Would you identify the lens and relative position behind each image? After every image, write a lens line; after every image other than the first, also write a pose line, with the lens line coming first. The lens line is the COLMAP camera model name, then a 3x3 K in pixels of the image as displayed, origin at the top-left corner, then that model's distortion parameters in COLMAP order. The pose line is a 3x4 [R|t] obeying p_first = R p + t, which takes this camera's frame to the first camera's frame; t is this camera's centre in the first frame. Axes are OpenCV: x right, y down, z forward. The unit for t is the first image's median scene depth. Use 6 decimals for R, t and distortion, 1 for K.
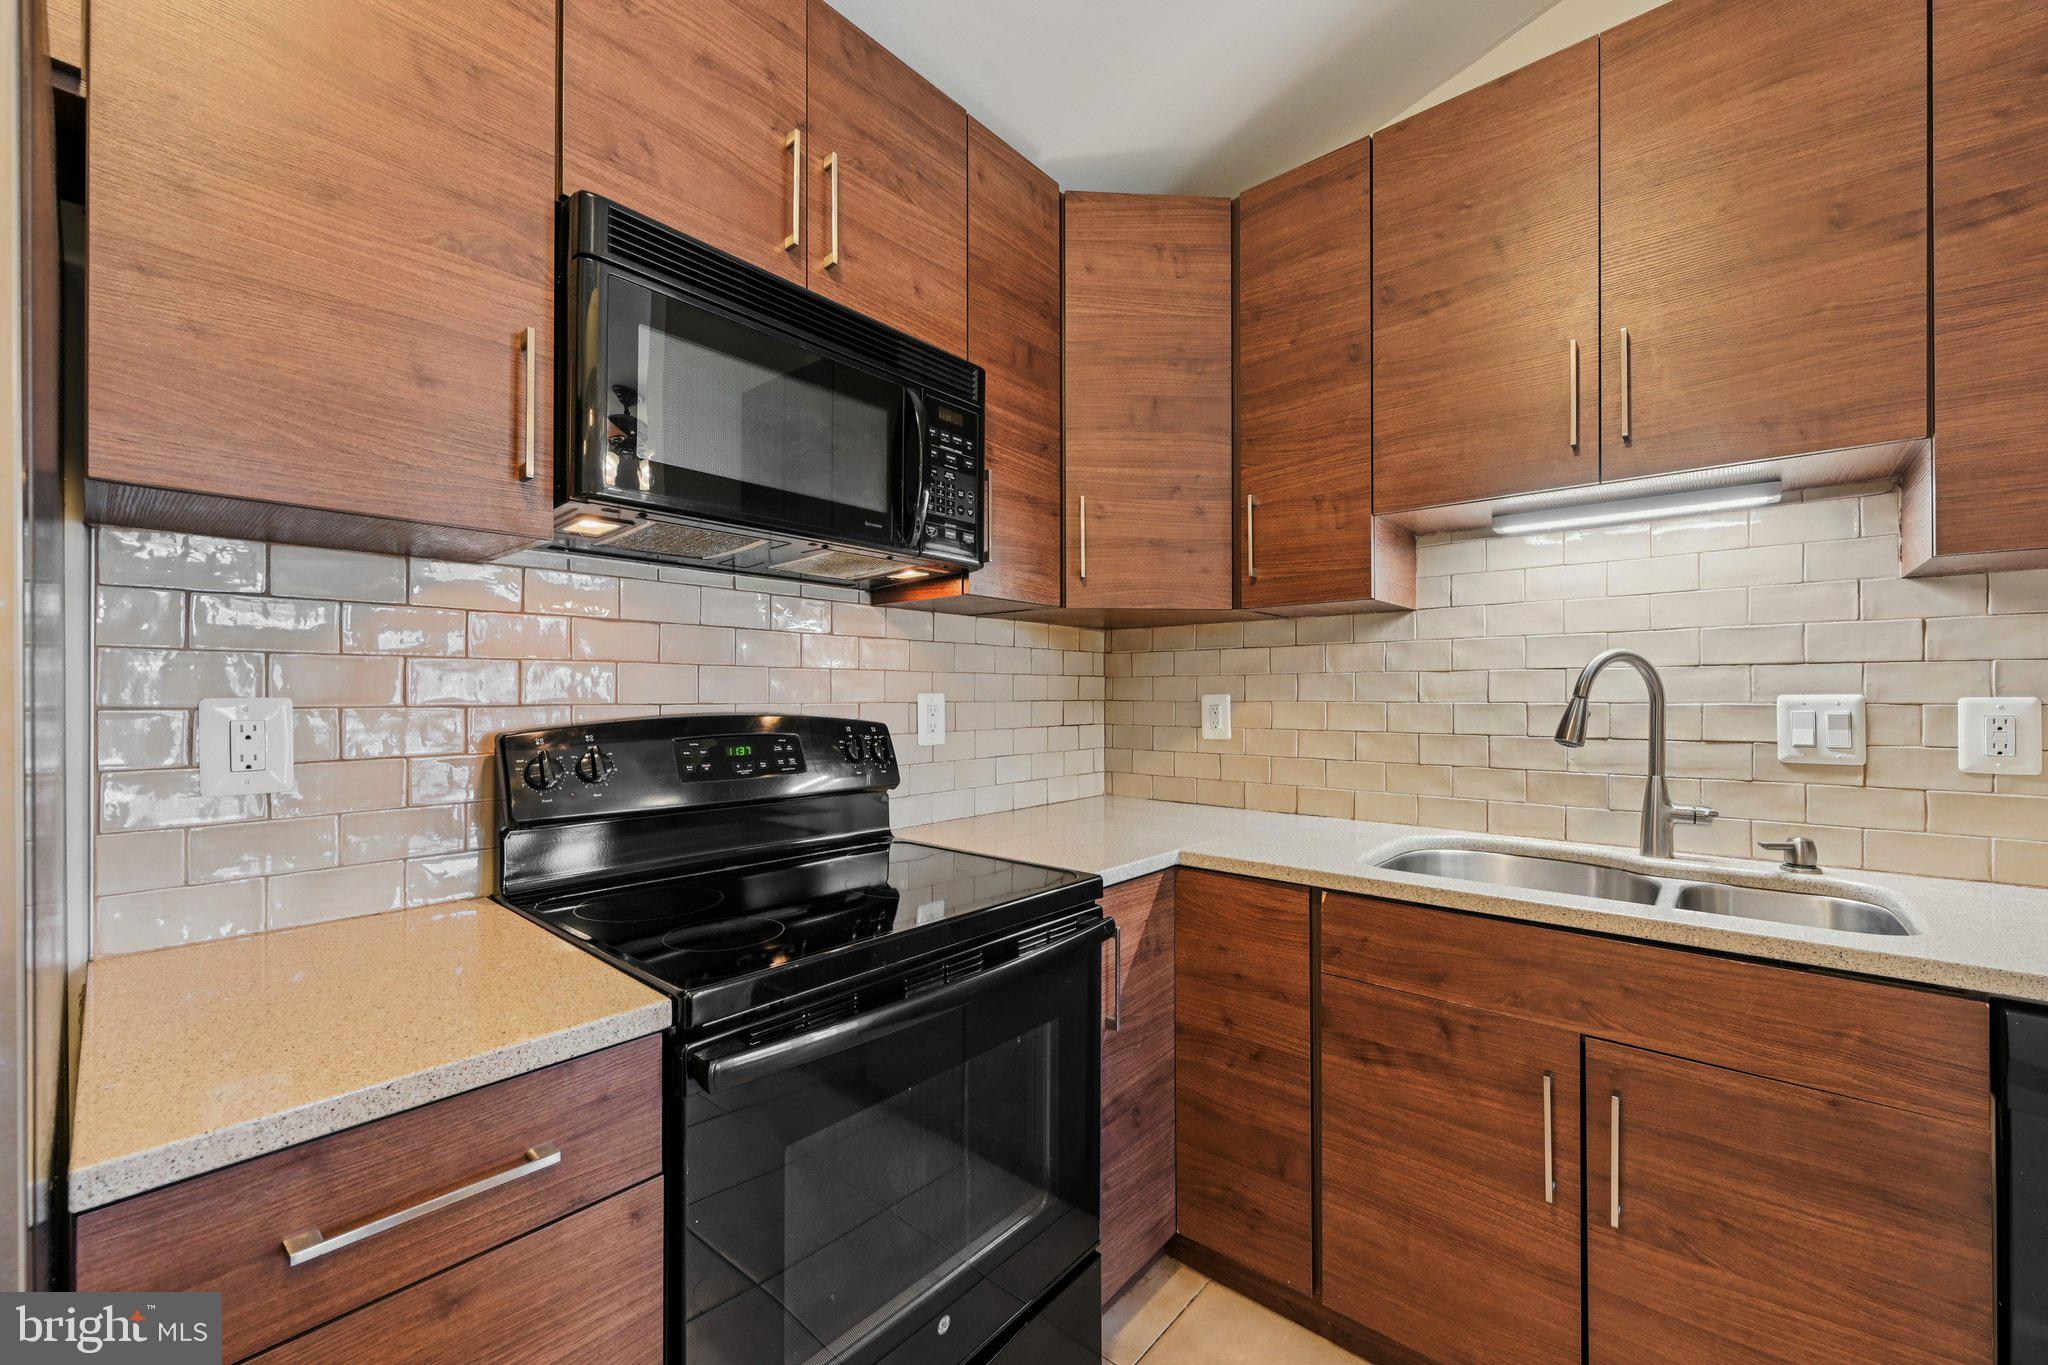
lens RADIAL K [[805.3, 0, 1030.2], [0, 805.3, 691.4], [0, 0, 1]] dist [-0.001192, 0.000280]
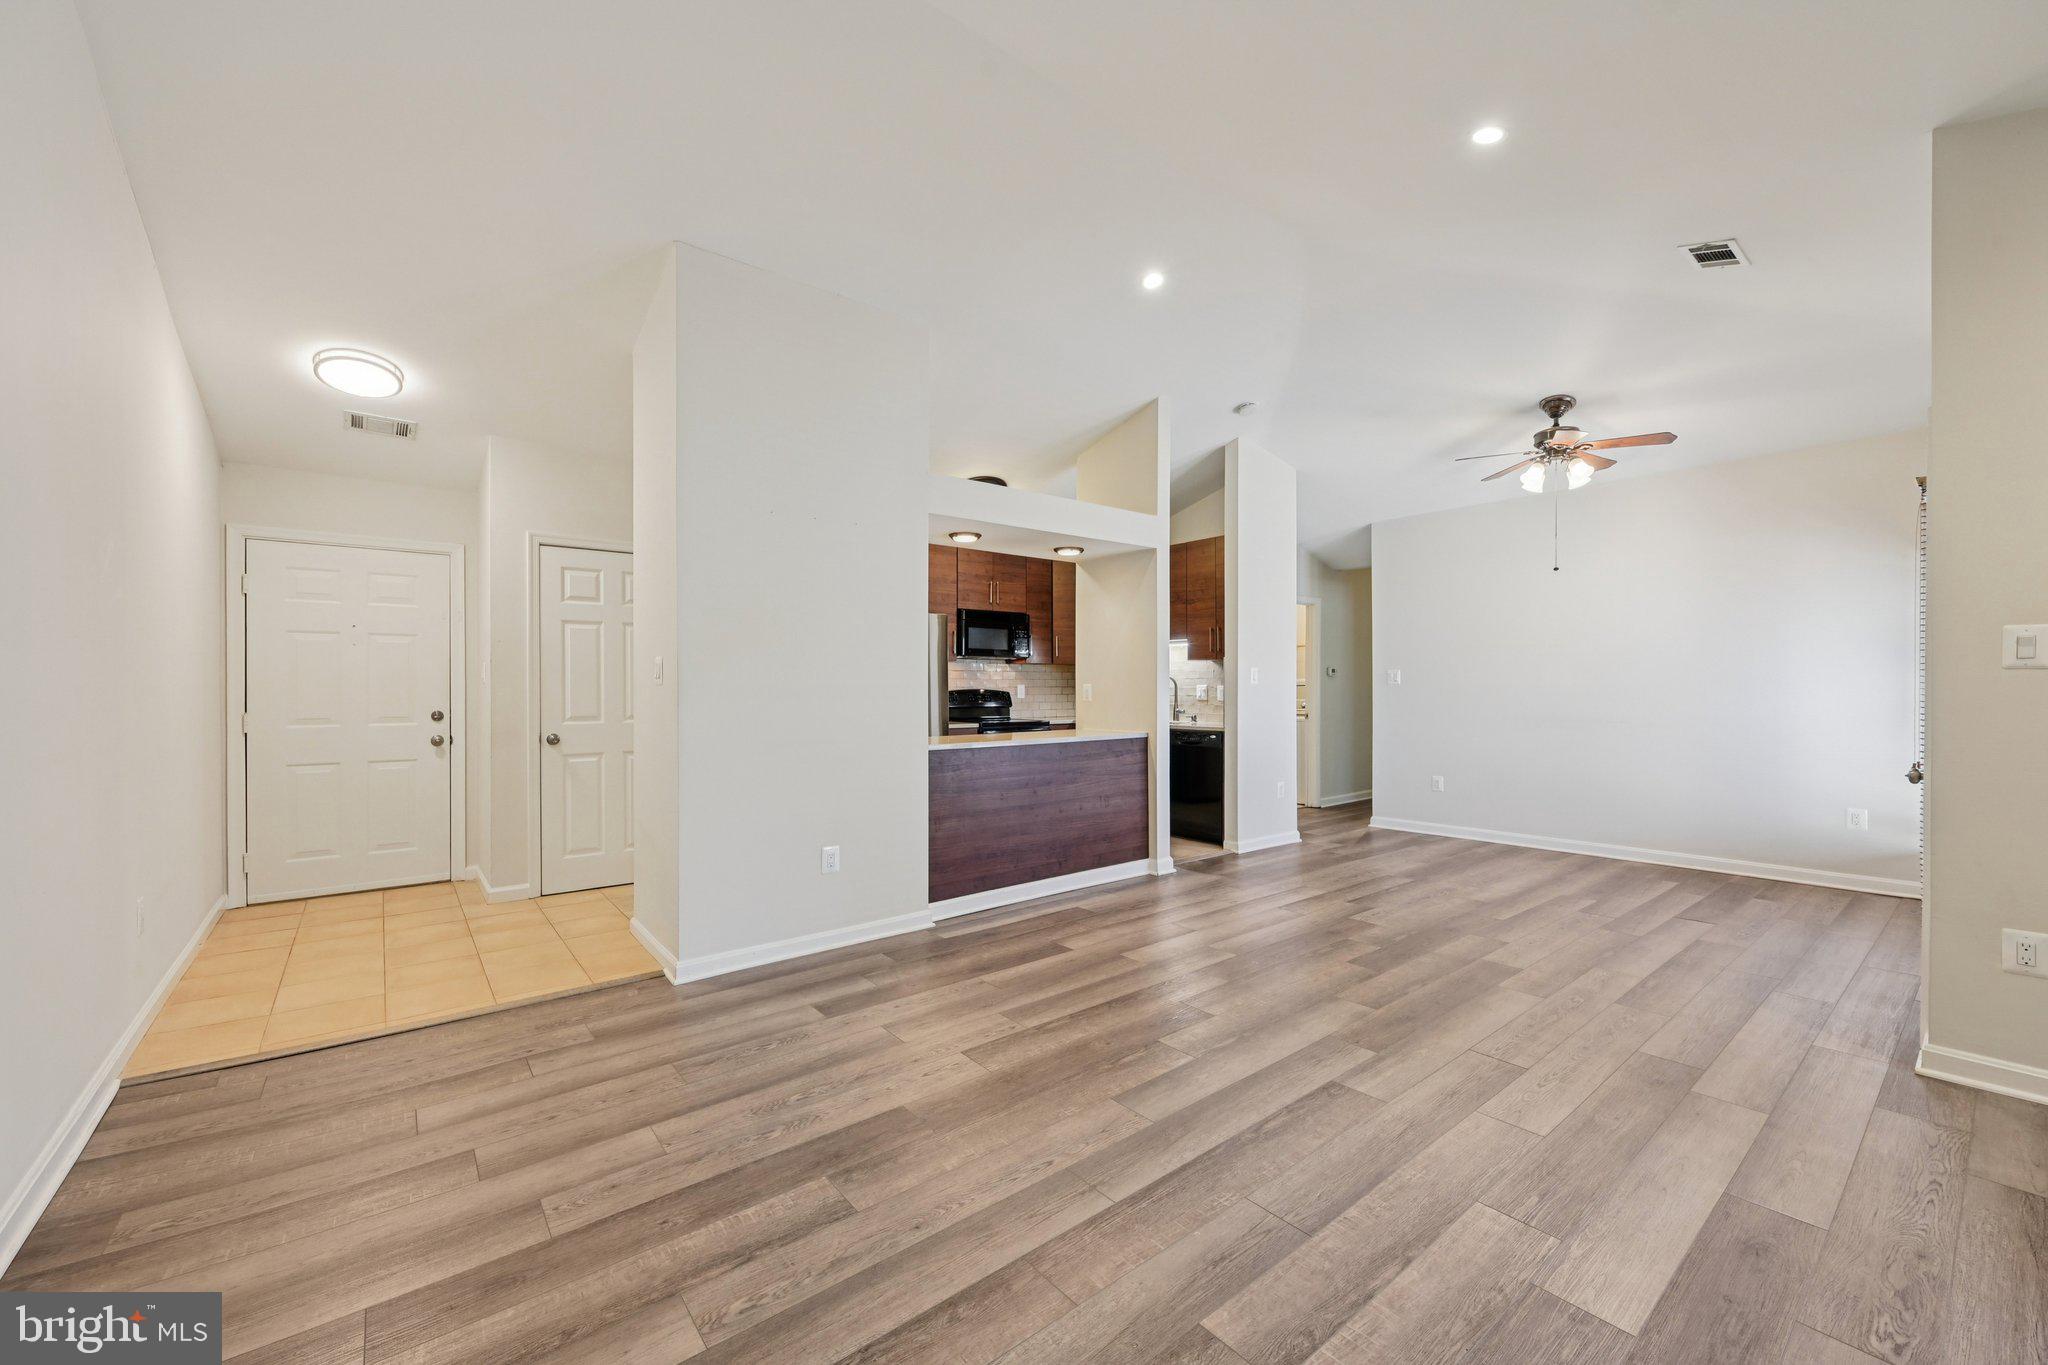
lens RADIAL K [[805.3, 0, 1030.2], [0, 805.3, 691.4], [0, 0, 1]] dist [-0.001192, 0.000280]
pose [[0.983203, 0.001130, -0.182513, 0.786798], [0.000706, 0.999950, 0.009993, -0.006782], [0.182515, -0.009954, 0.983153, -3.521387]]
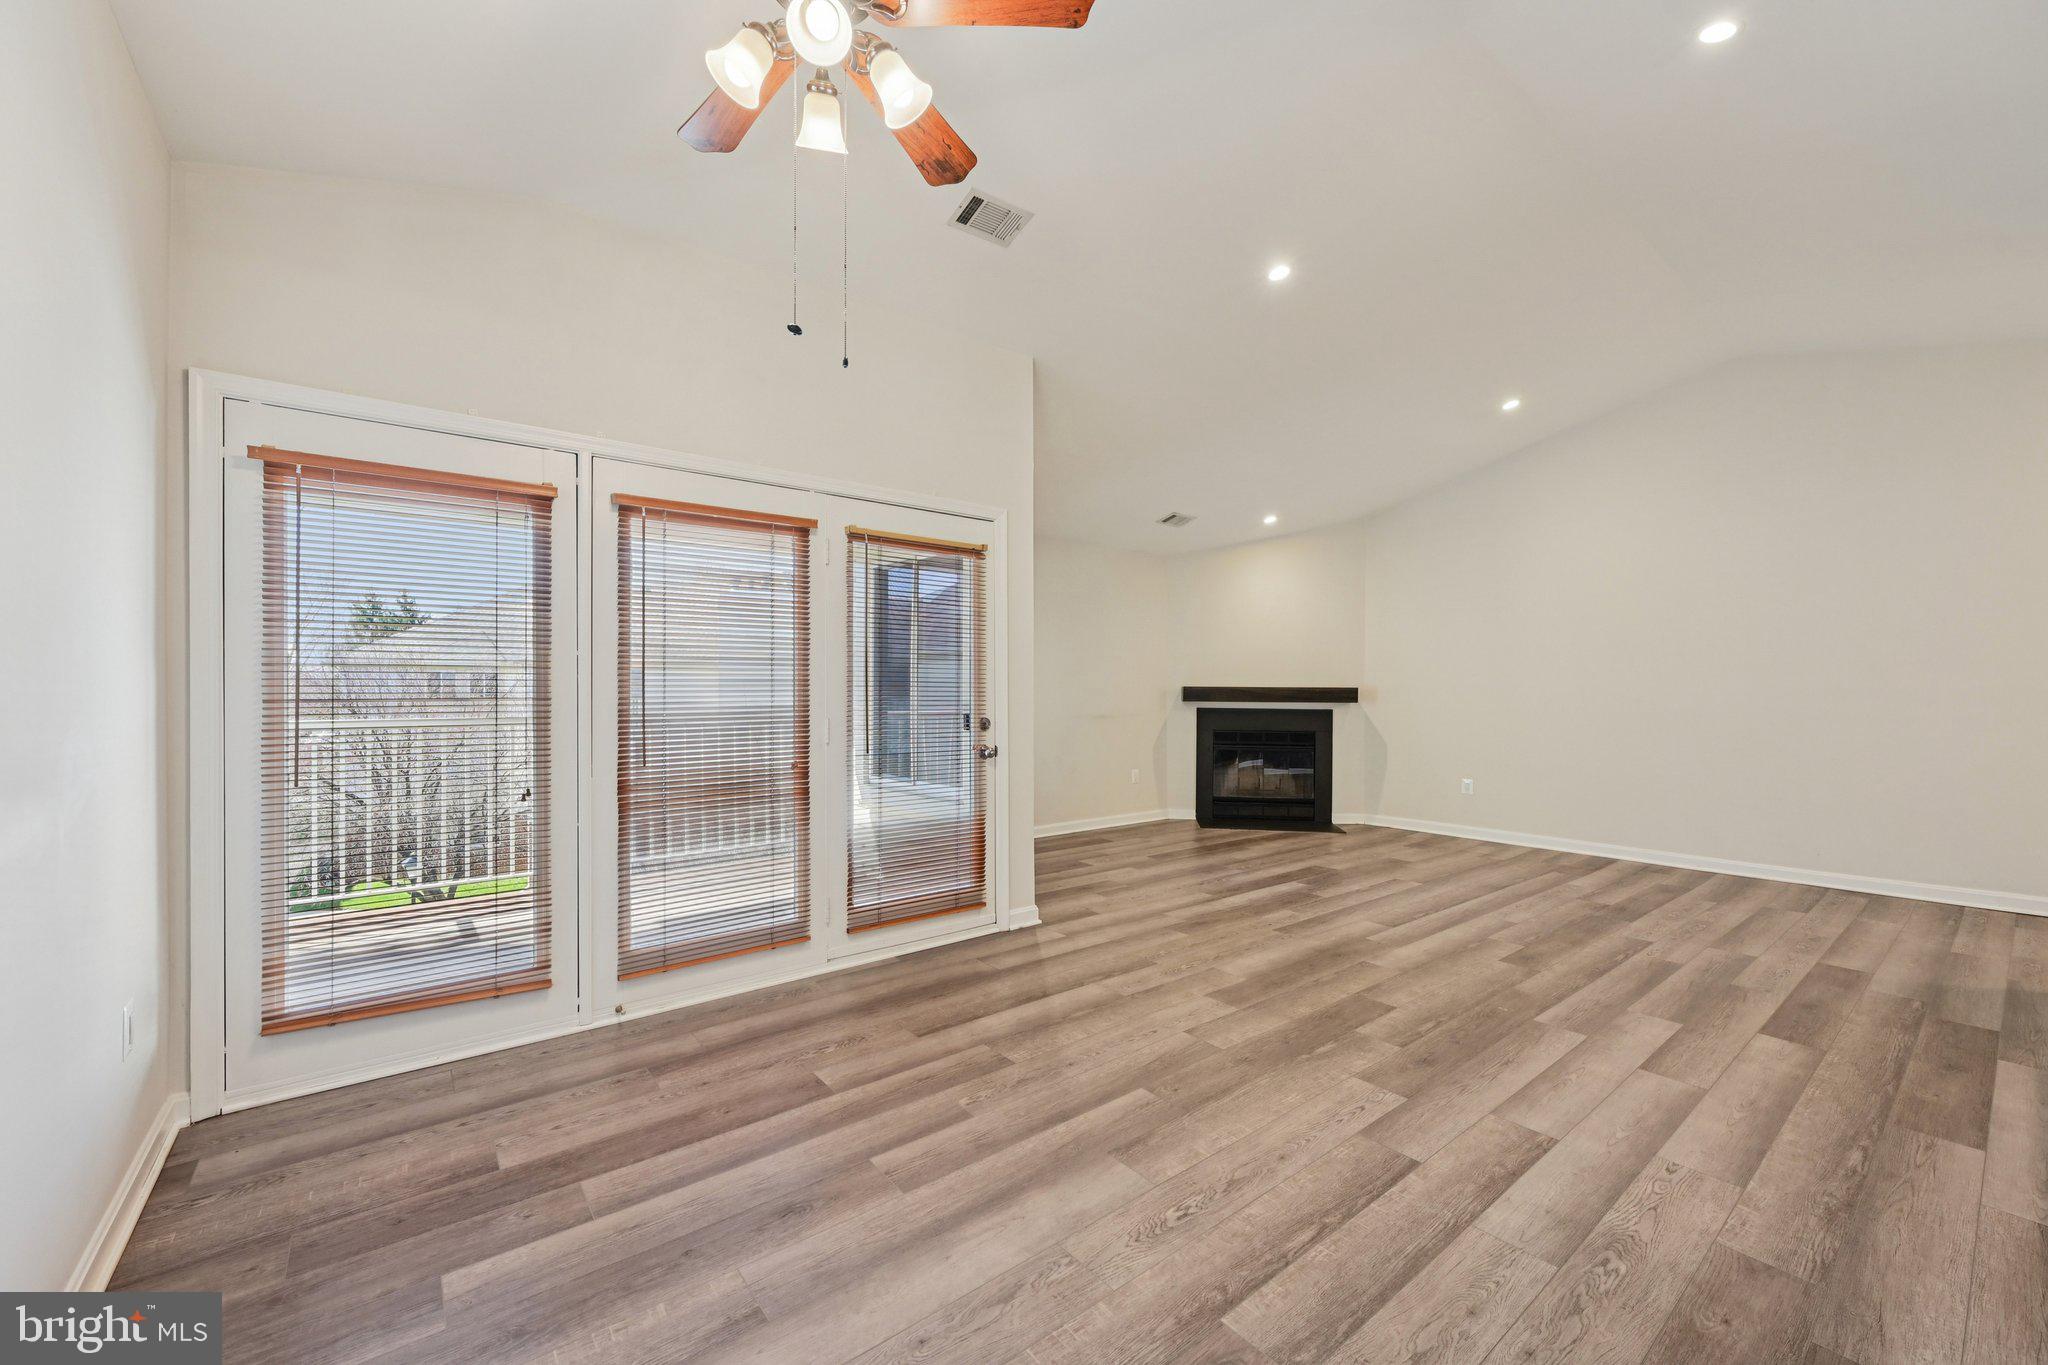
lens RADIAL K [[805.3, 0, 1030.2], [0, 805.3, 691.4], [0, 0, 1]] dist [-0.001192, 0.000280]
pose [[-0.982718, 0.002974, 0.185083, 1.736849], [0.002287, 0.999990, -0.003928, 0.013390], [-0.185092, -0.003437, -0.982715, 0.840390]]
